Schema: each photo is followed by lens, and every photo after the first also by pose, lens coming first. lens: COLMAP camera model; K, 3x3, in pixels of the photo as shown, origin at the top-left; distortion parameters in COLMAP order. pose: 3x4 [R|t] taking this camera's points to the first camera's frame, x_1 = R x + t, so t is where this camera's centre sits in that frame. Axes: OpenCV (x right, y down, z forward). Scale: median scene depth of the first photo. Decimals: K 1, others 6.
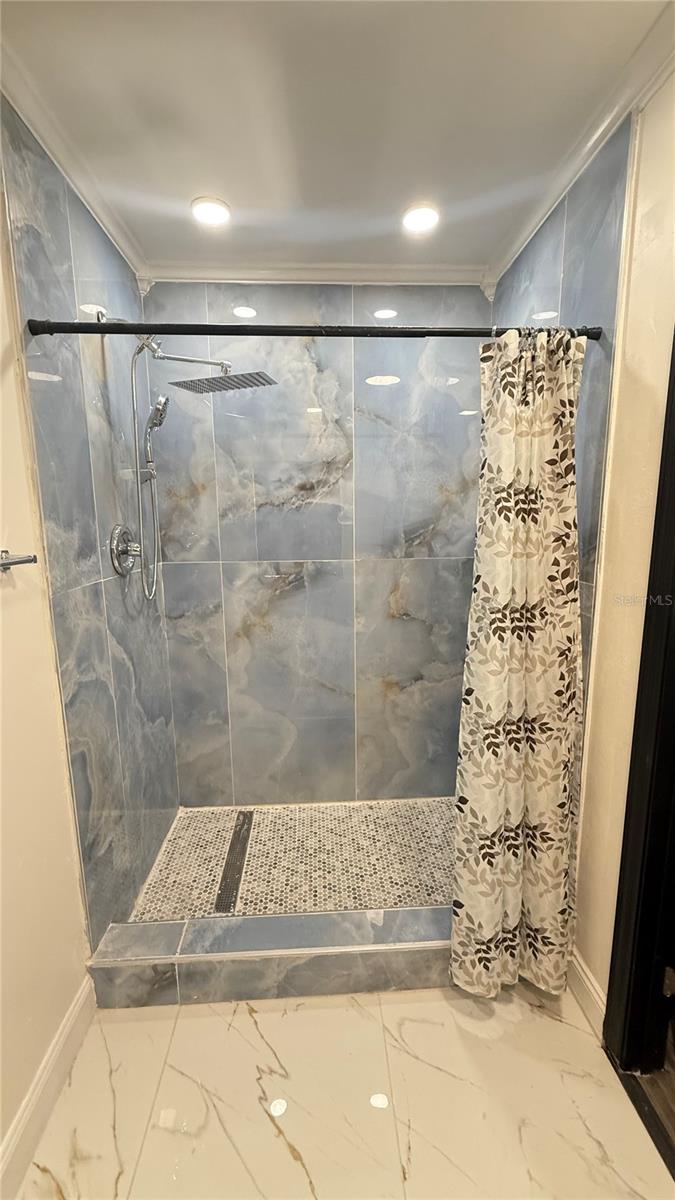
lens RADIAL K [[479.2, 0, 338.6], [0, 479.2, 598.0], [0, 0, 1]] dist [0.000174, -0.000154]
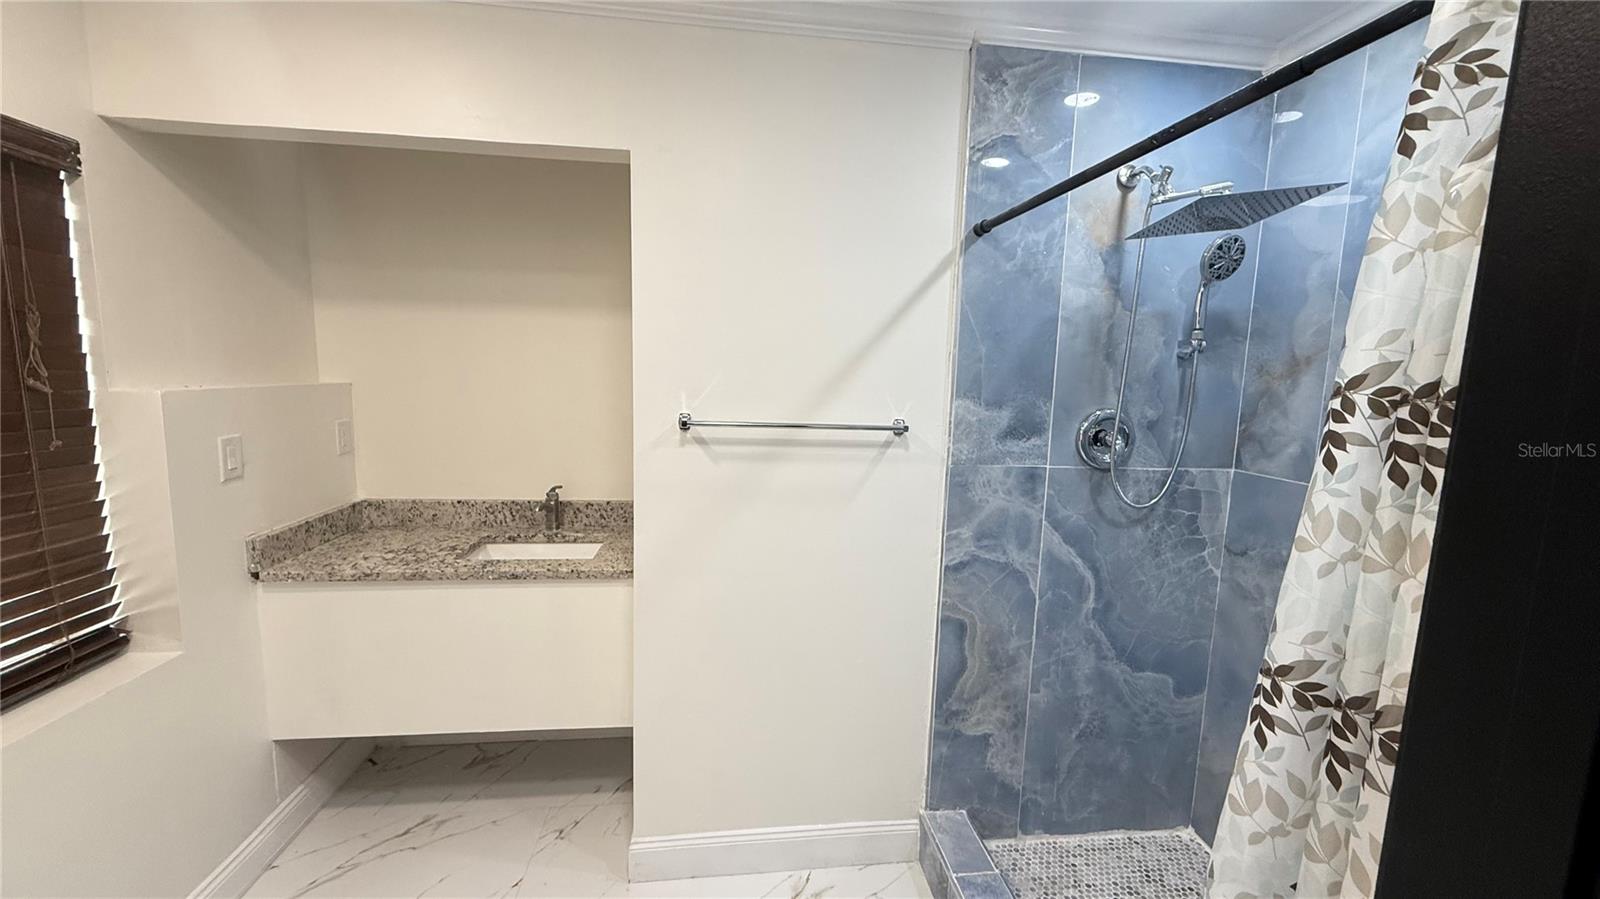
lens RADIAL K [[638.9, 0, 798.2], [0, 638.9, 450.8], [0, 0, 1]] dist [0.000174, -0.000154]
pose [[0.067654, 0.139688, -0.987882, 0.597454], [-0.200214, 0.971909, 0.123718, -0.106958], [0.977414, 0.189418, 0.093721, 0.361933]]
